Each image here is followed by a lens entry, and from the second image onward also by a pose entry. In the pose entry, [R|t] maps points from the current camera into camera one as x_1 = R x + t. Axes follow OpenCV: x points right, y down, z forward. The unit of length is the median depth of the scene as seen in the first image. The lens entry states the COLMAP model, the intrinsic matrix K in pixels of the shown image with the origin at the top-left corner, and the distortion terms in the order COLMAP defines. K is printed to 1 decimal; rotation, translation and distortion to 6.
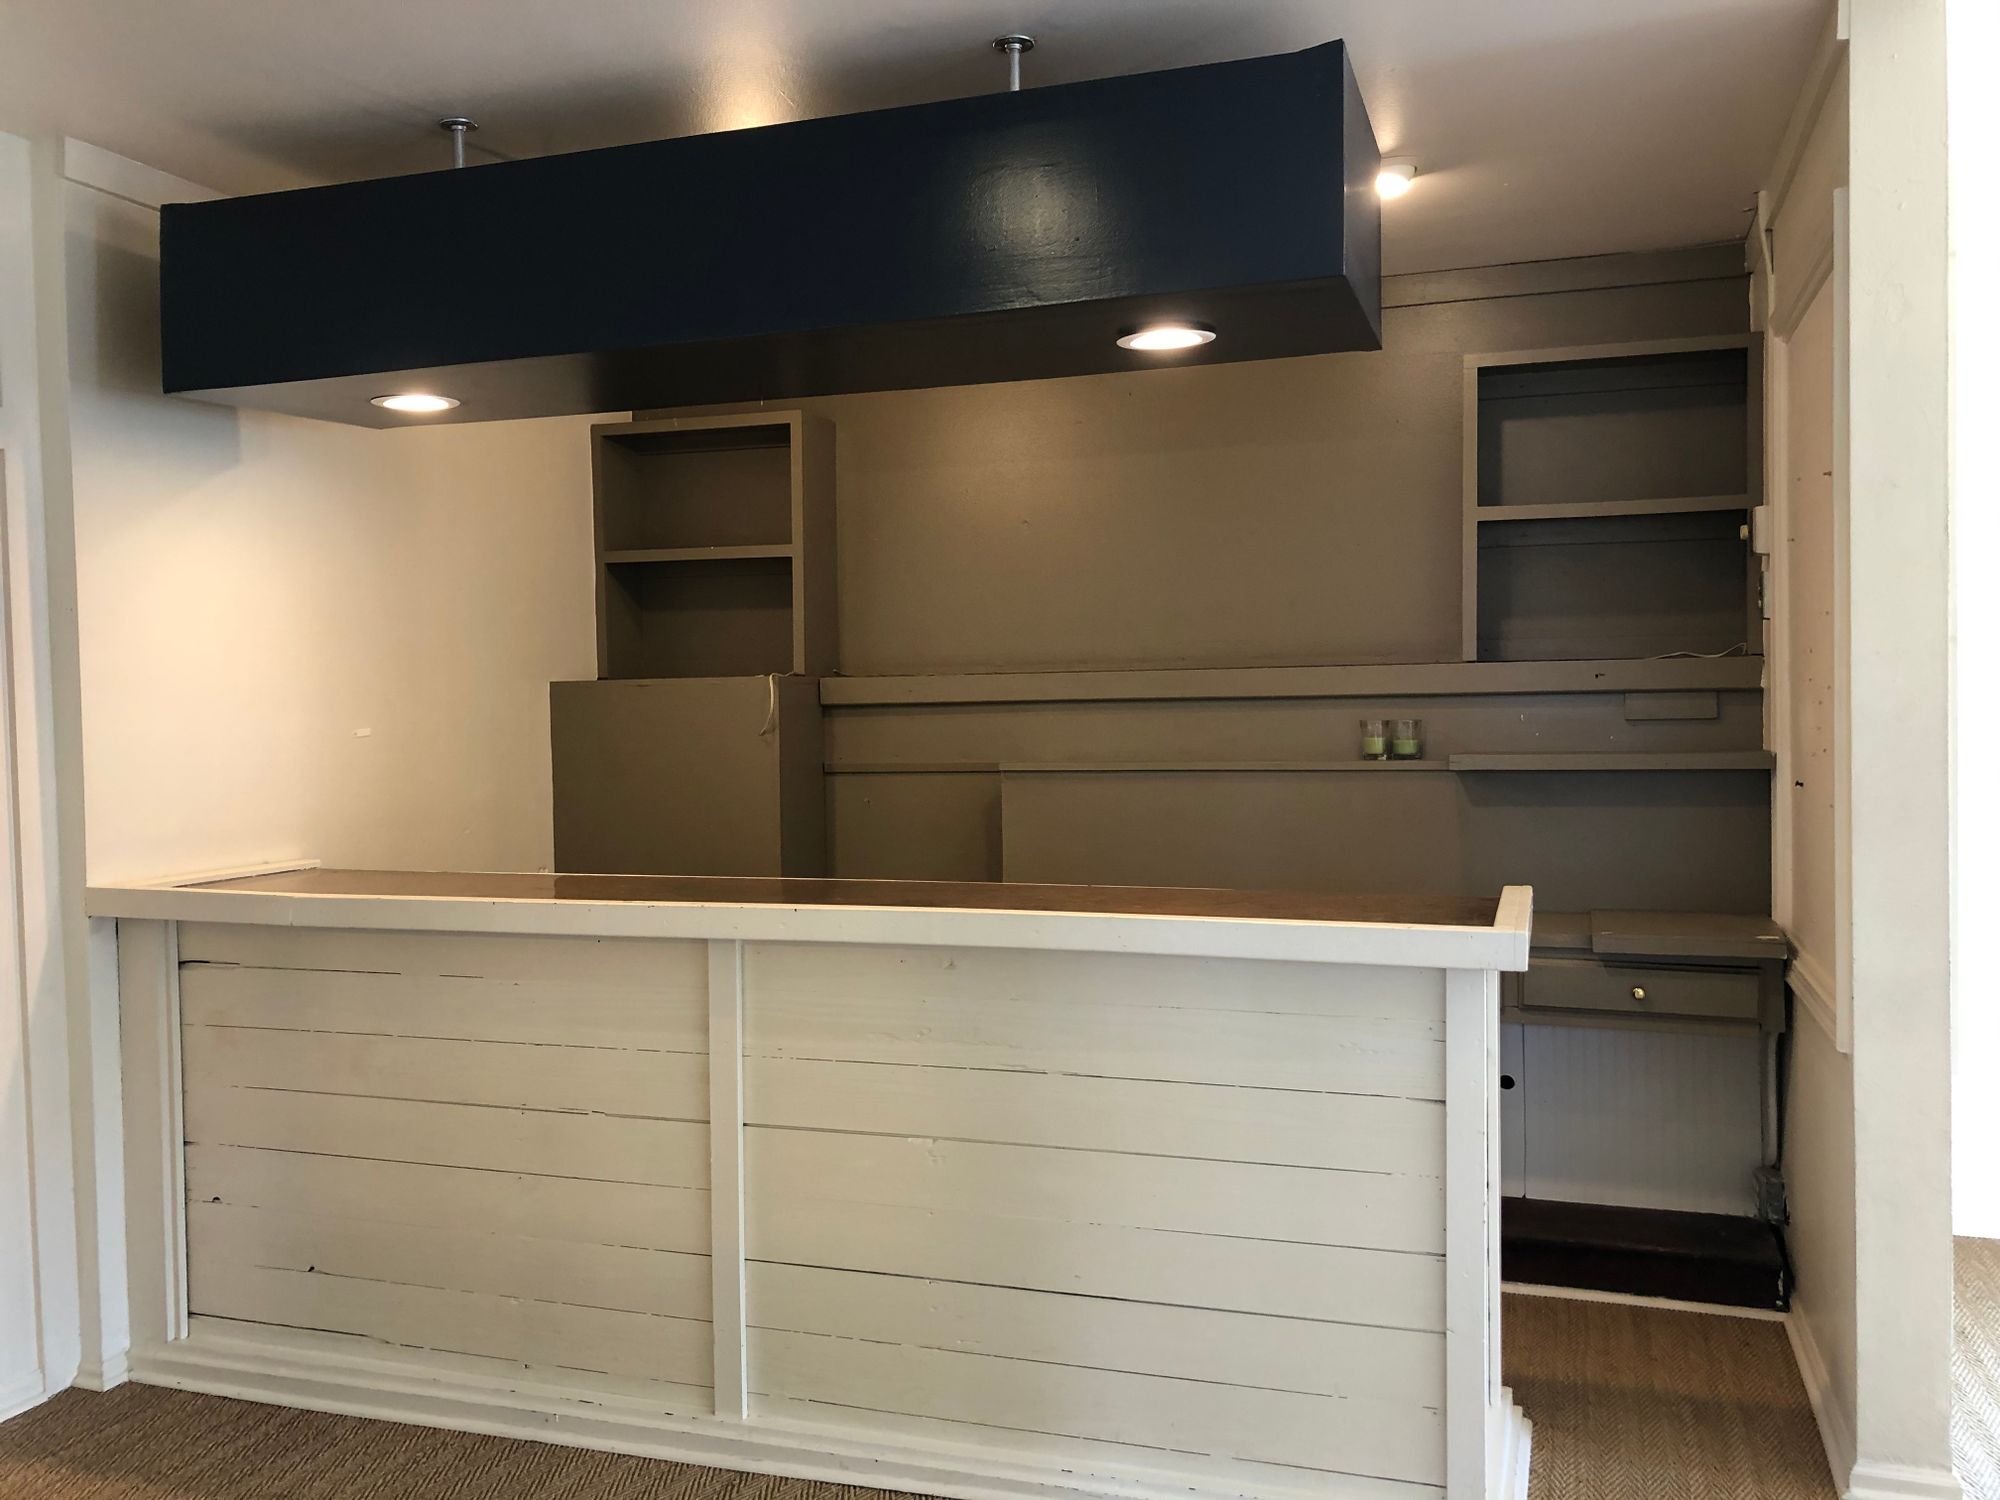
lens RADIAL K [[1637.9, 0, 1008.9], [0, 1637.9, 763.1], [0, 0, 1]] dist [0.045574, -0.047359]
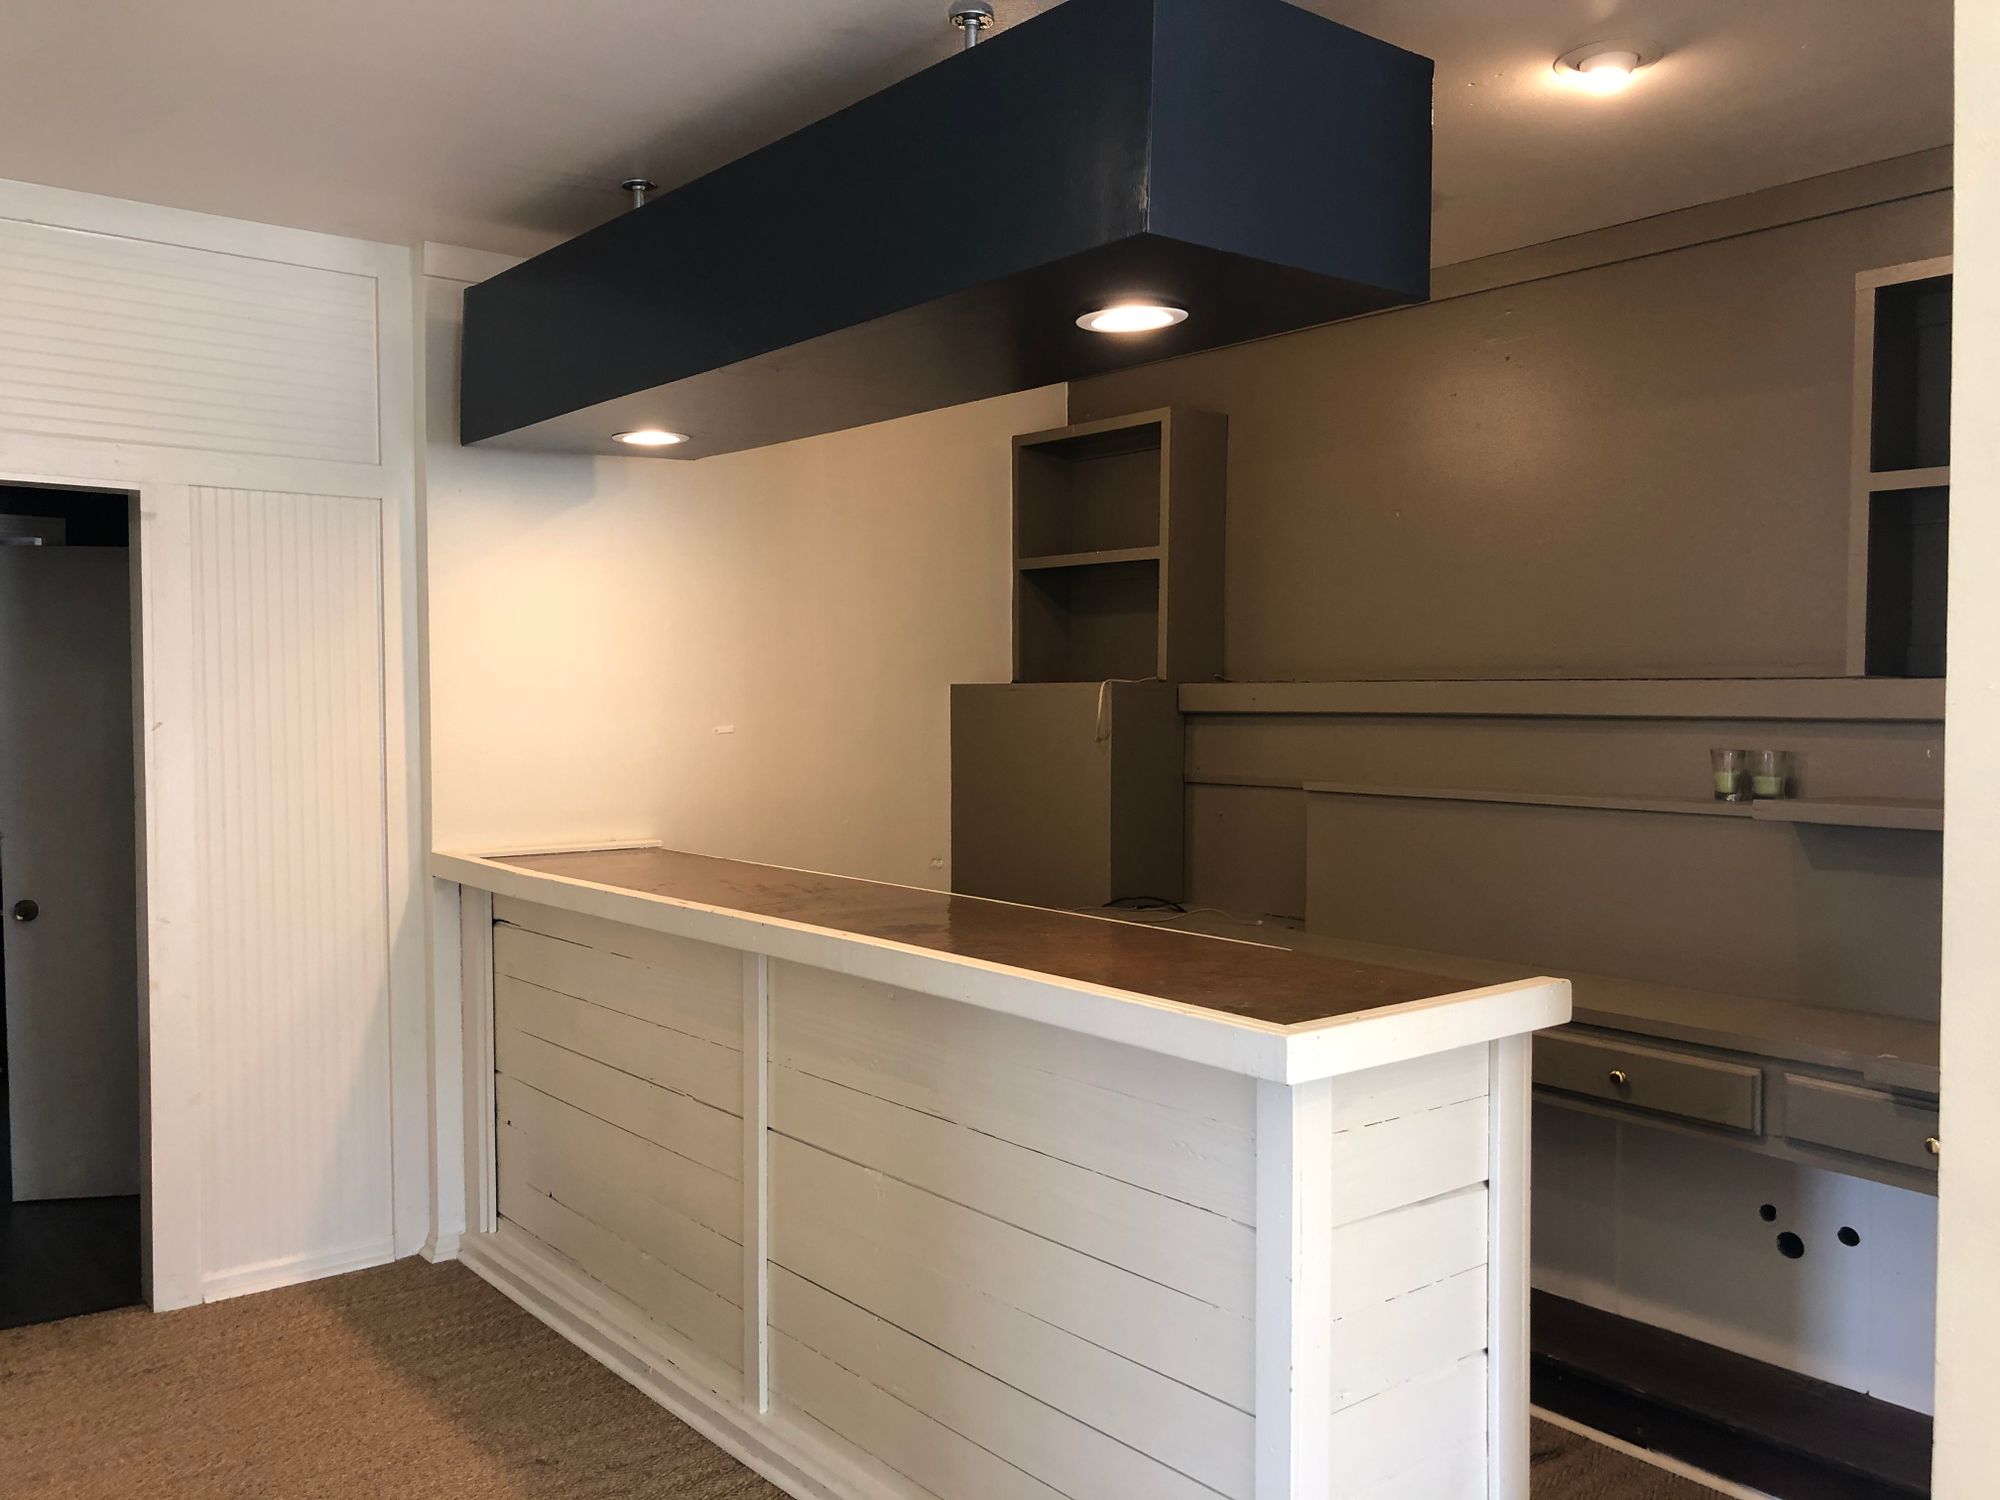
lens RADIAL K [[1637.9, 0, 1004.0], [0, 1637.9, 762.0], [0, 0, 1]] dist [0.045574, -0.047359]
pose [[0.850741, 0.039726, -0.524081, 0.348662], [-0.035474, 0.999206, 0.018155, -0.022890], [0.524386, 0.003146, 0.851475, 0.144094]]
